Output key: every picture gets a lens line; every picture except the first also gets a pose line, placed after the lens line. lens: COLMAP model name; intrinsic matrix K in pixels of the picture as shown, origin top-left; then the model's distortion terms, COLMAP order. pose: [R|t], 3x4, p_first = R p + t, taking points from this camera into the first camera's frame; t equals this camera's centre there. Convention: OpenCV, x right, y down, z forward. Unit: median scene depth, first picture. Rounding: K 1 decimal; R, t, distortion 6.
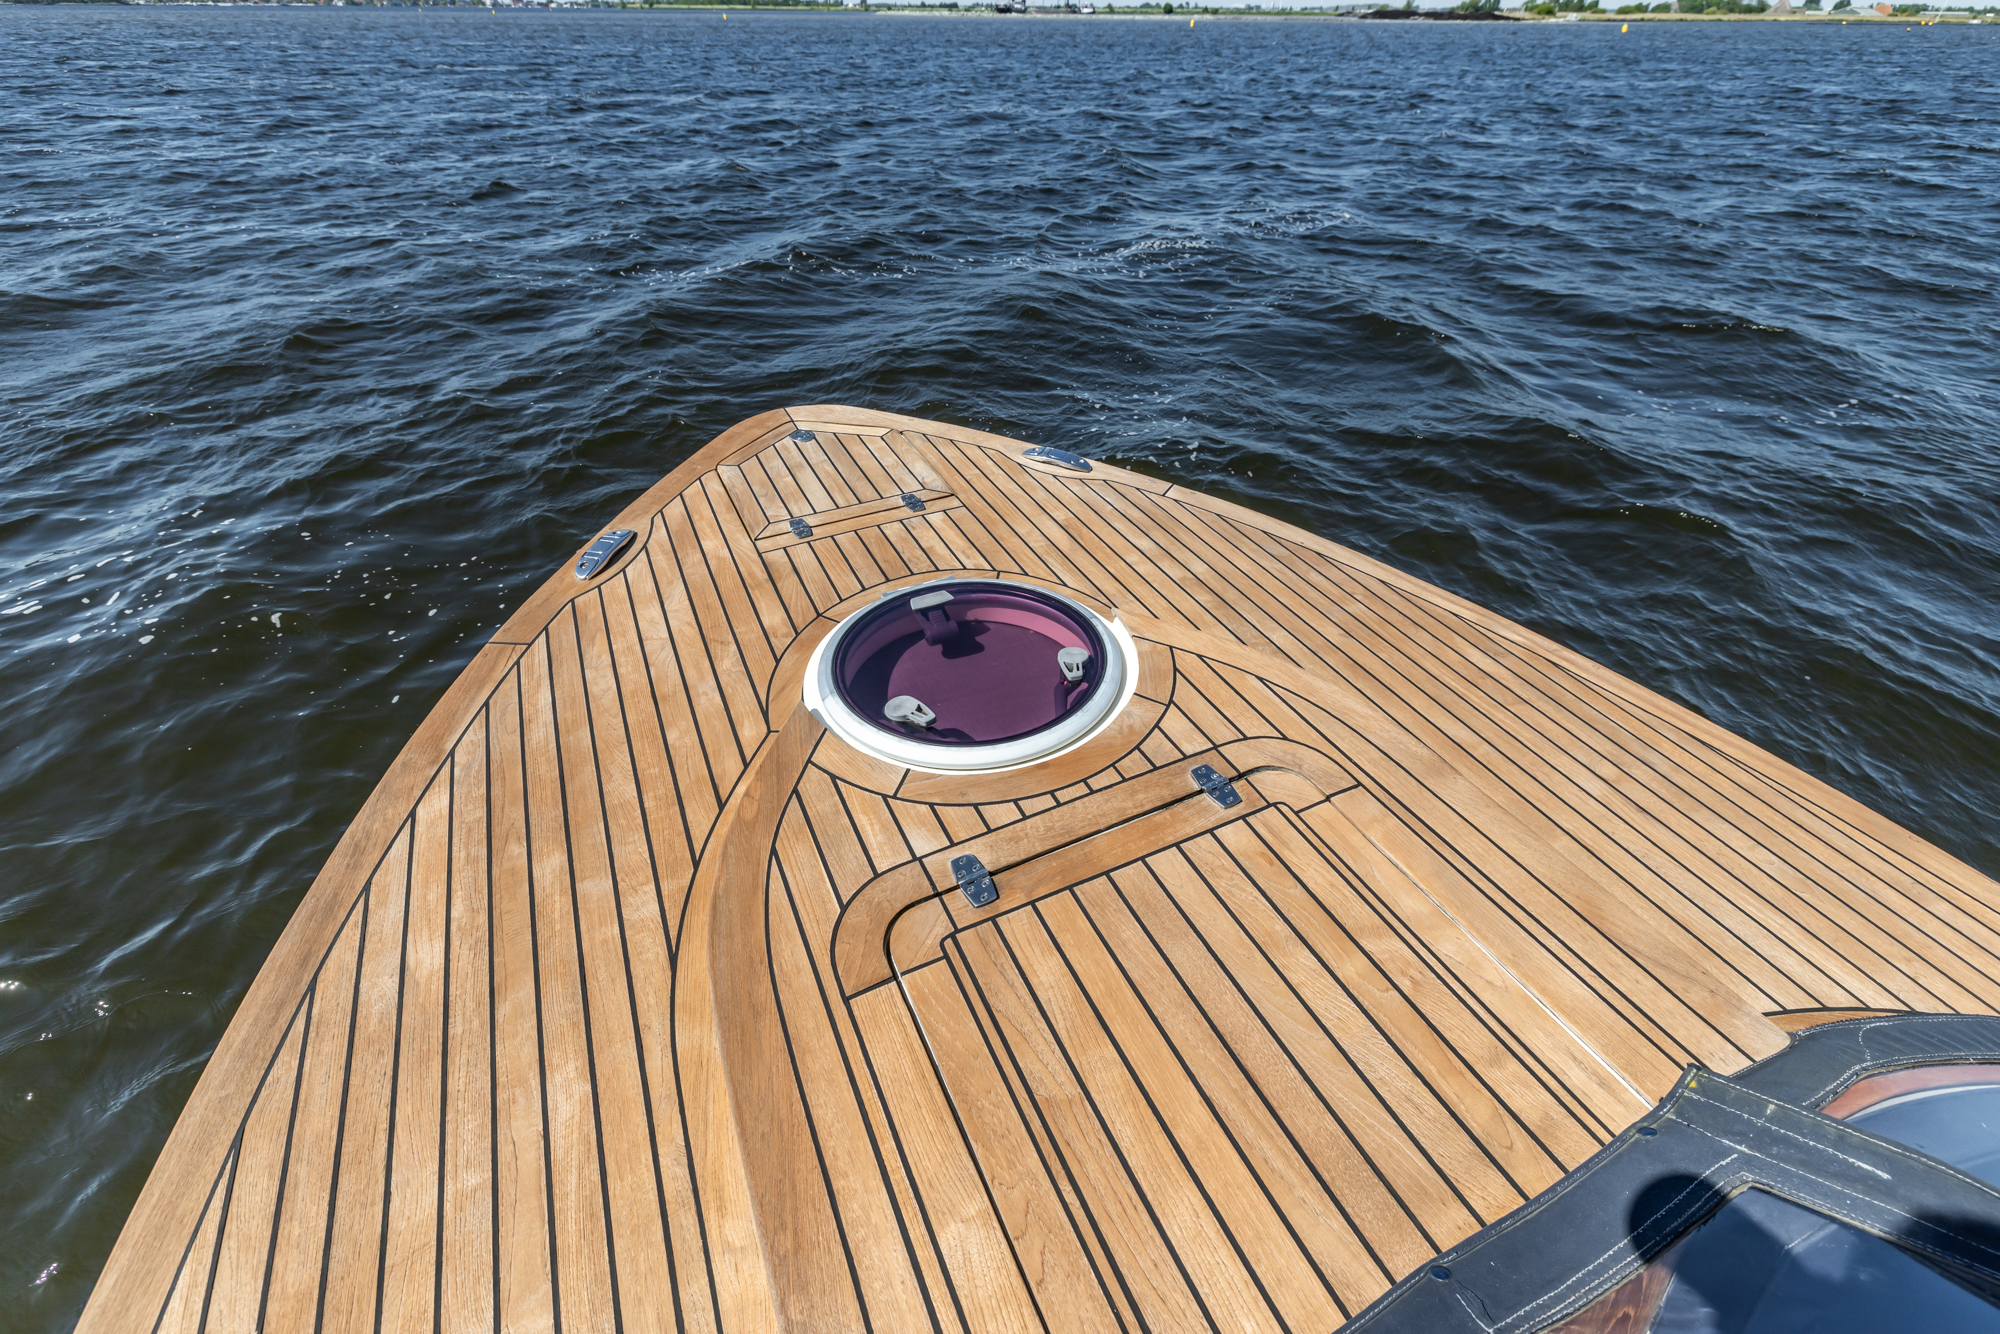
lens RADIAL K [[860.5, 0, 1002.5], [0, 860.5, 663.4], [0, 0, 1]] dist [0.005085, 0.000869]
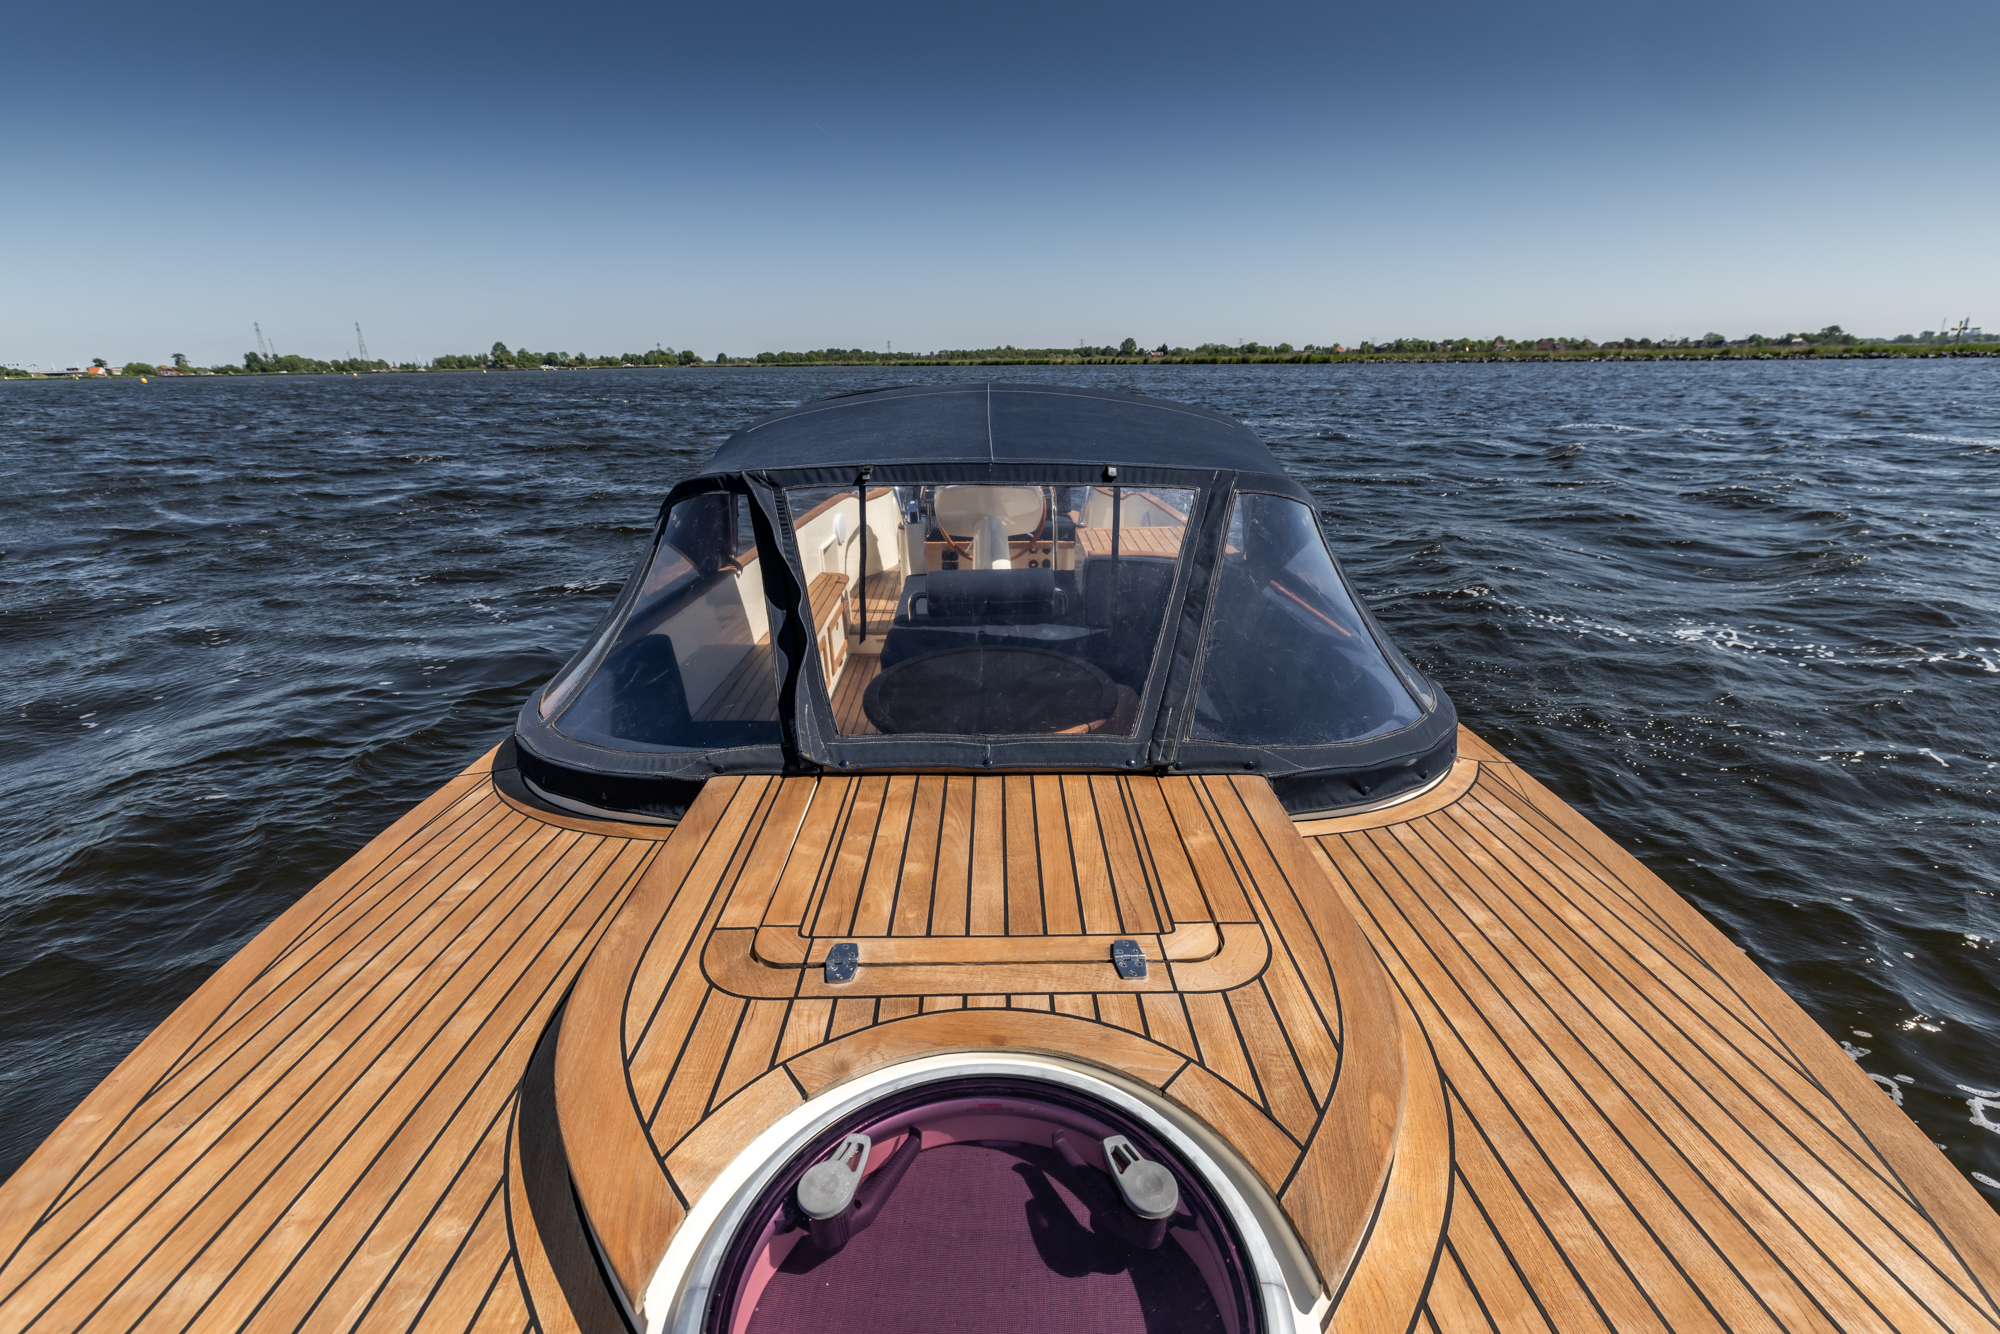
lens RADIAL K [[860.5, 0, 1002.5], [0, 860.5, 663.4], [0, 0, 1]] dist [0.005085, 0.000869]
pose [[-0.903109, -0.136647, 0.407090, -0.247718], [0.269277, 0.558244, 0.784763, -0.737492], [-0.334491, 0.818347, -0.467359, 1.144351]]
